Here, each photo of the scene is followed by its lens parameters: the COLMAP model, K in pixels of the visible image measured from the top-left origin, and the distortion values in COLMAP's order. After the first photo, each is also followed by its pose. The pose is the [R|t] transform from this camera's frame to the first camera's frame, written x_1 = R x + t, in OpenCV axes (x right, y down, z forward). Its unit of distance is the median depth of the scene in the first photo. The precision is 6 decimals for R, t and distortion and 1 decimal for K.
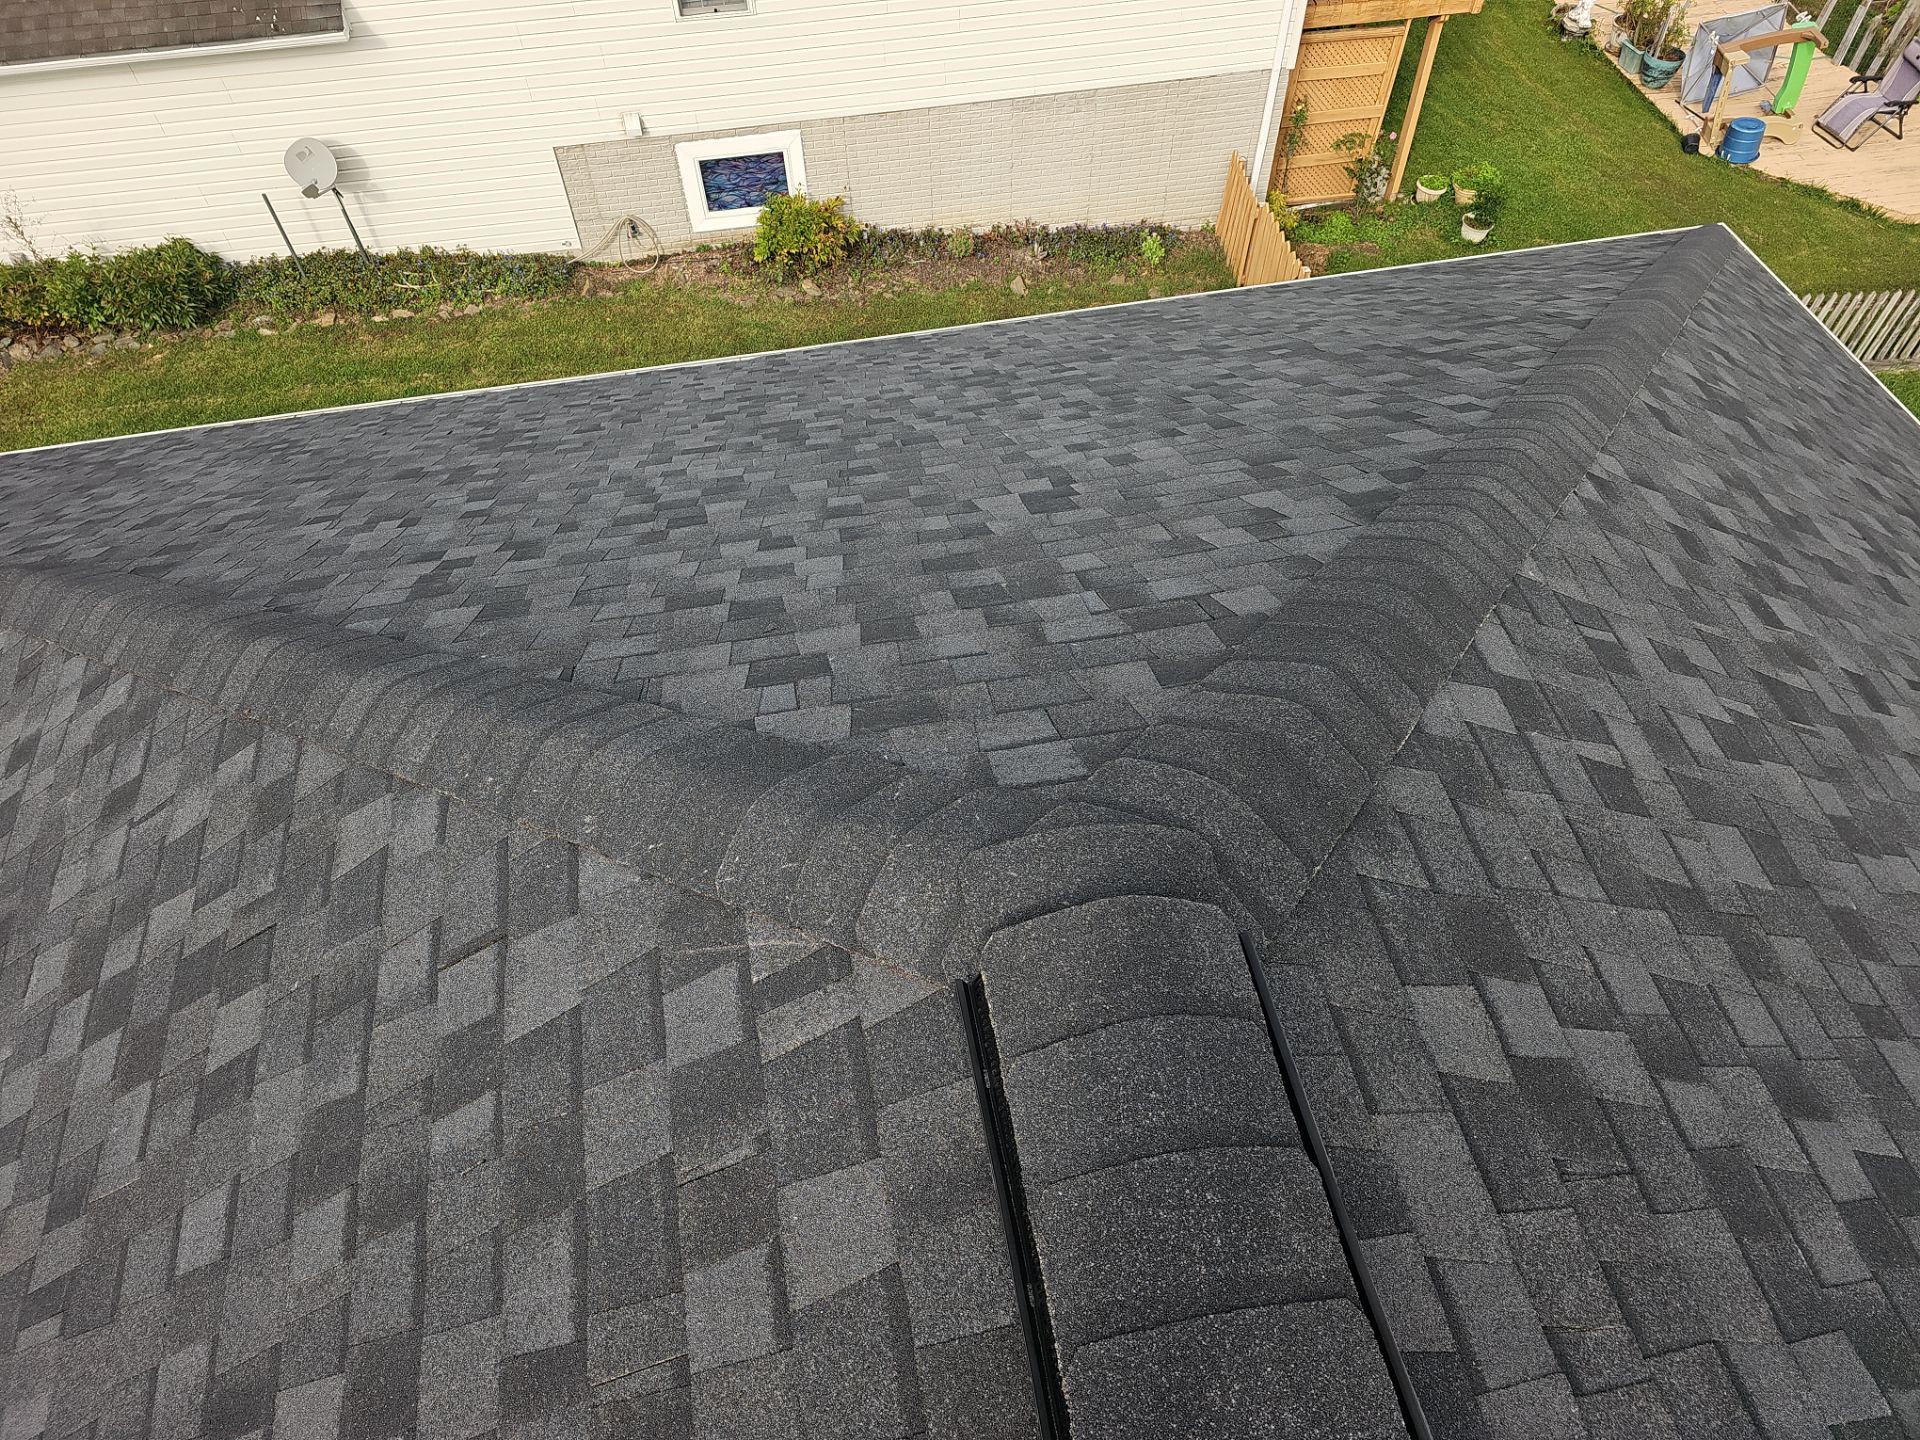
lens RADIAL K [[1292.6, 0, 939.7], [0, 1292.6, 711.0], [0, 0, 1]] dist [0.051532, -0.045544]
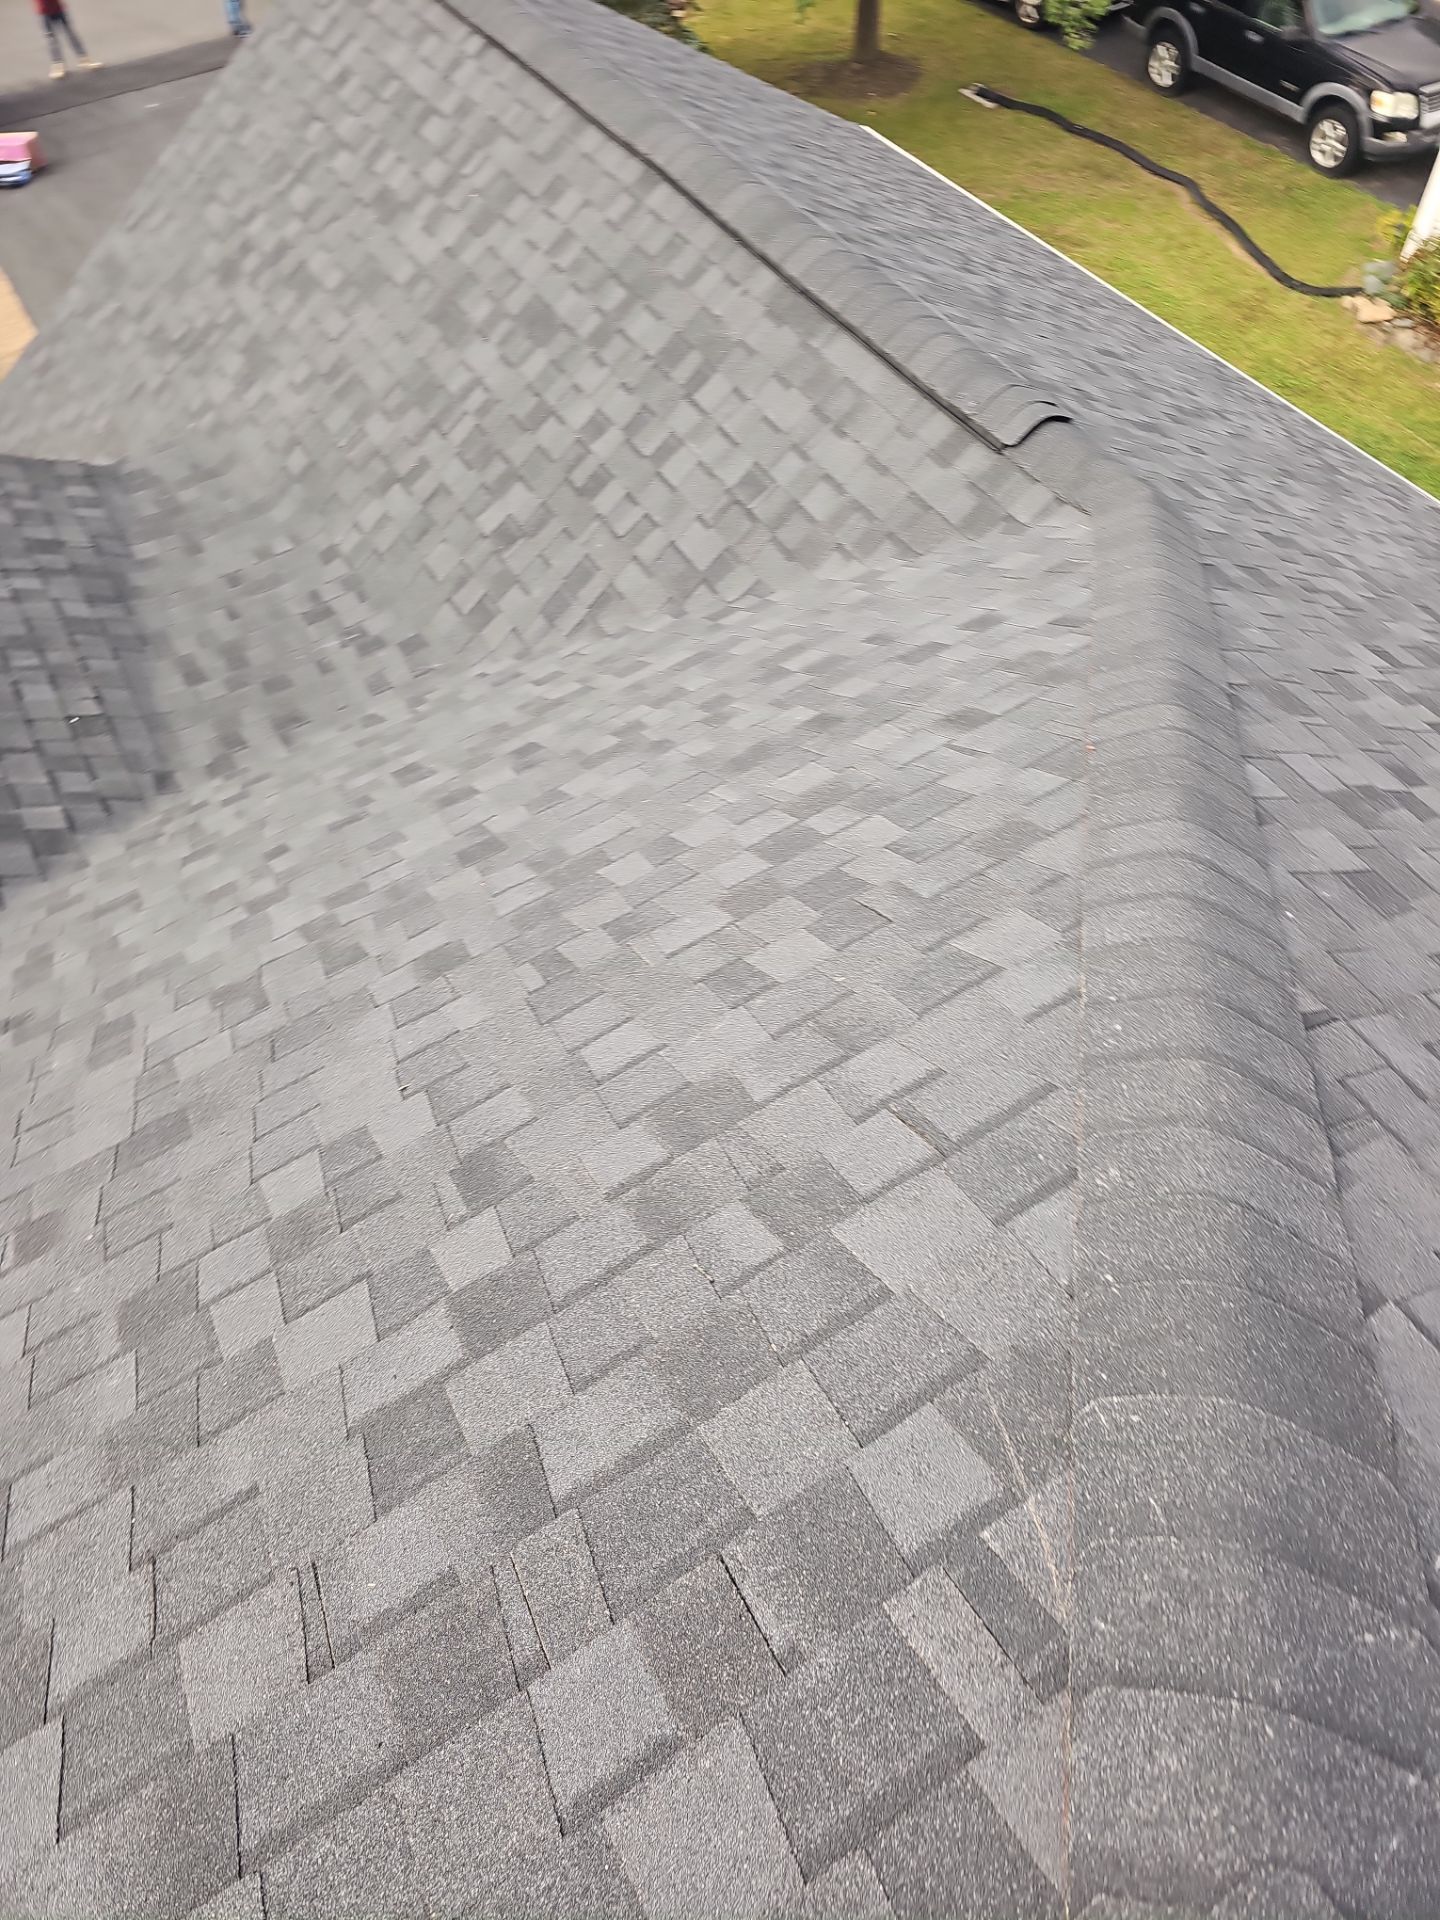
lens RADIAL K [[1292.1, 0, 720.0], [0, 1292.1, 960.0], [0, 0, 1]] dist [0.057440, -0.050391]
pose [[0.355943, 0.782093, -0.511503, -0.017657], [-0.716332, 0.579853, 0.388122, -0.032192], [0.600144, 0.228257, 0.766633, 0.072004]]
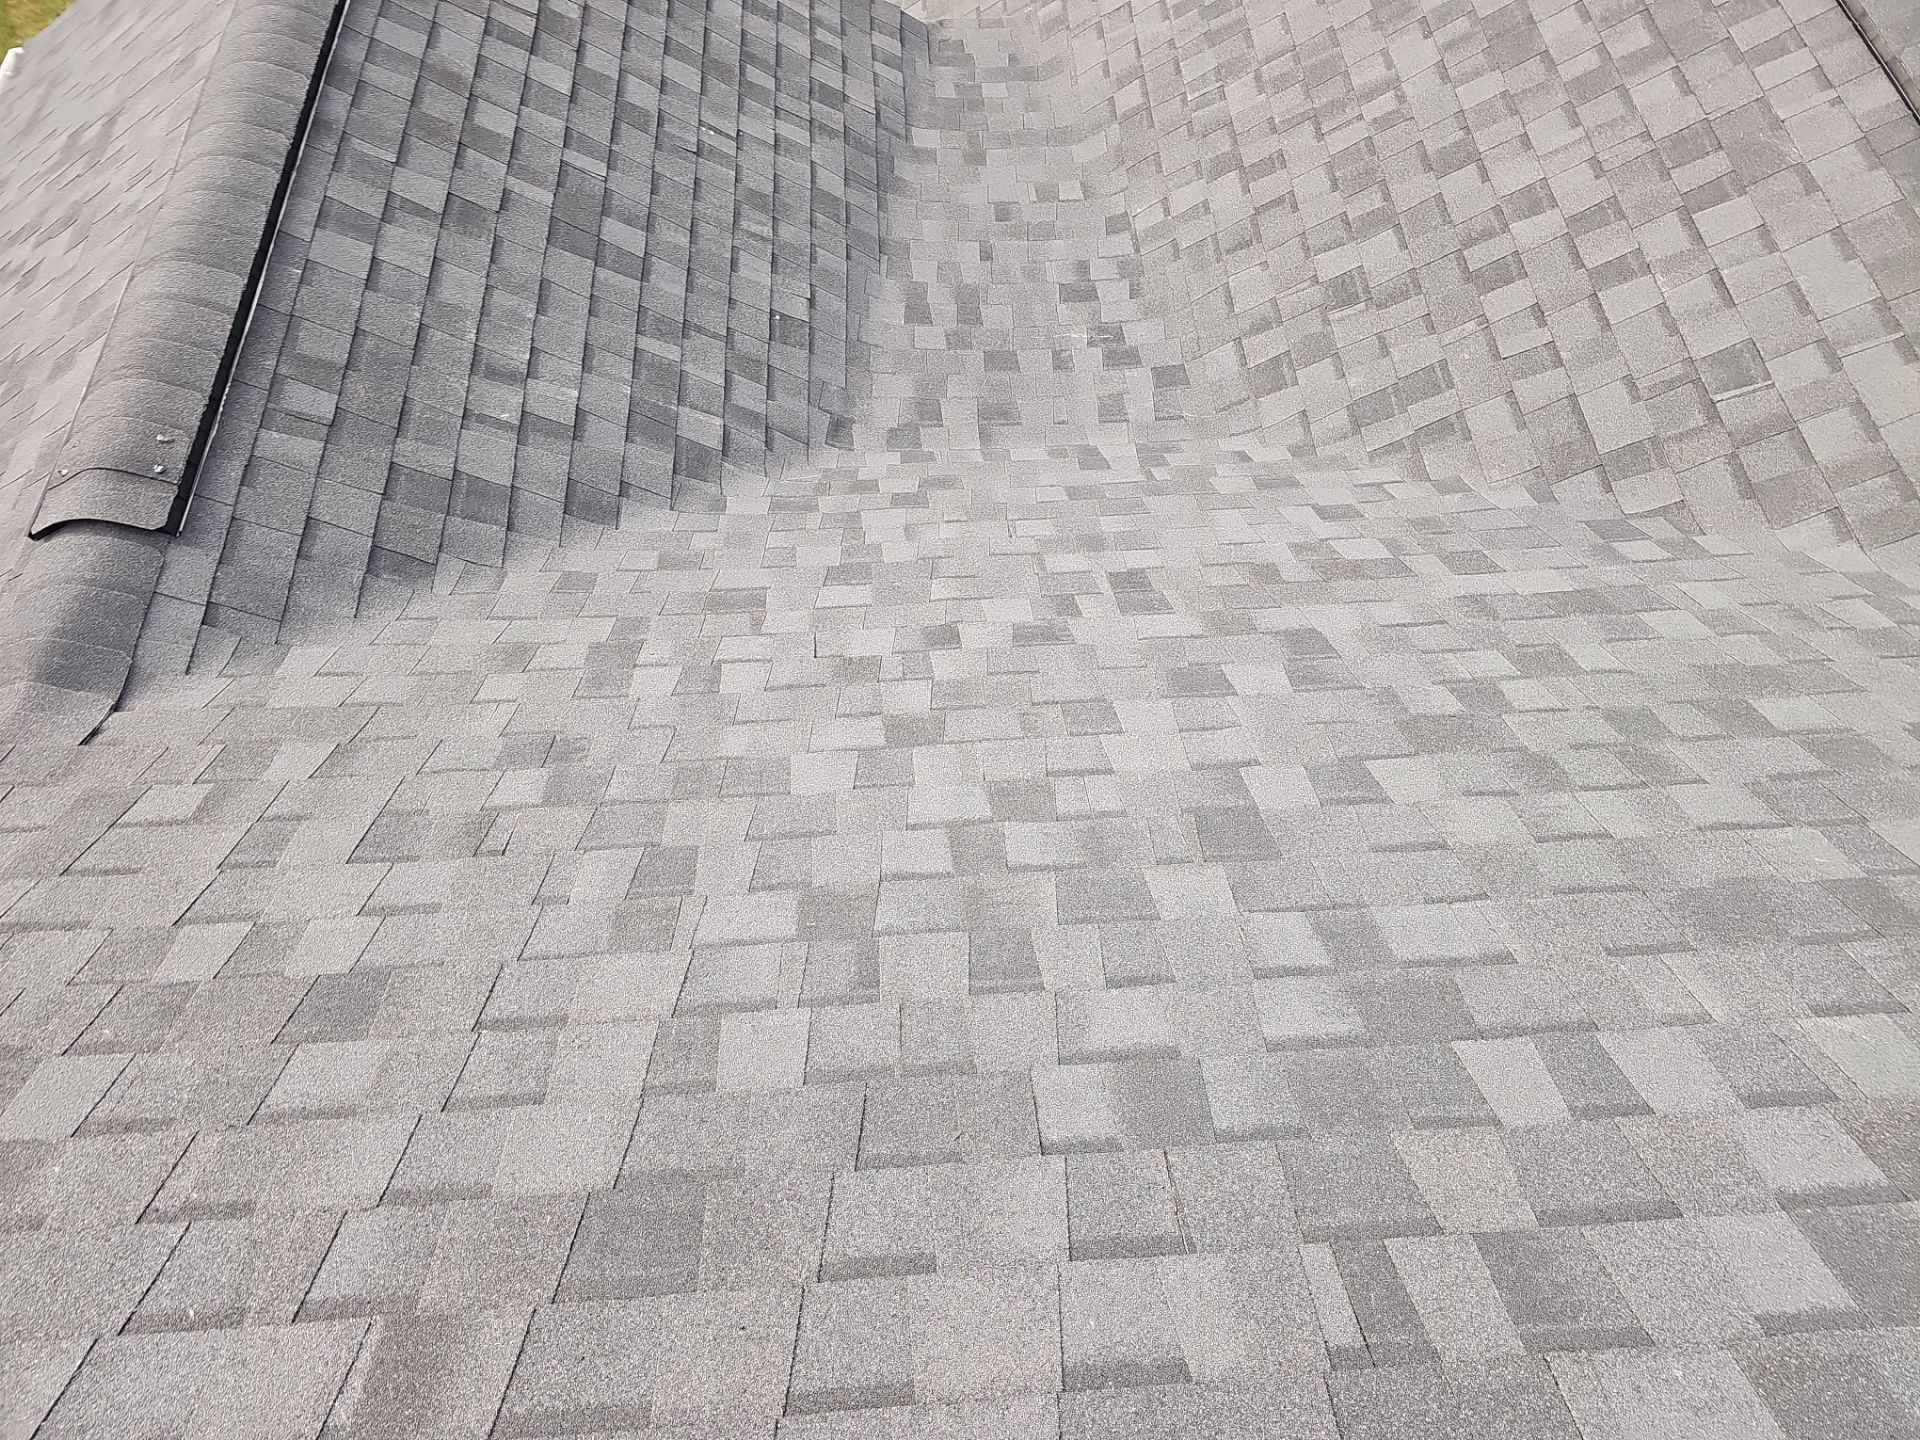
lens RADIAL K [[1273.7, 0, 955.4], [0, 1273.7, 722.7], [0, 0, 1]] dist [0.064716, -0.052109]
pose [[-0.113195, 0.875487, -0.469797, -0.201337], [-0.795314, 0.203573, 0.570993, 0.067658], [0.595535, 0.438270, 0.673244, 0.115281]]
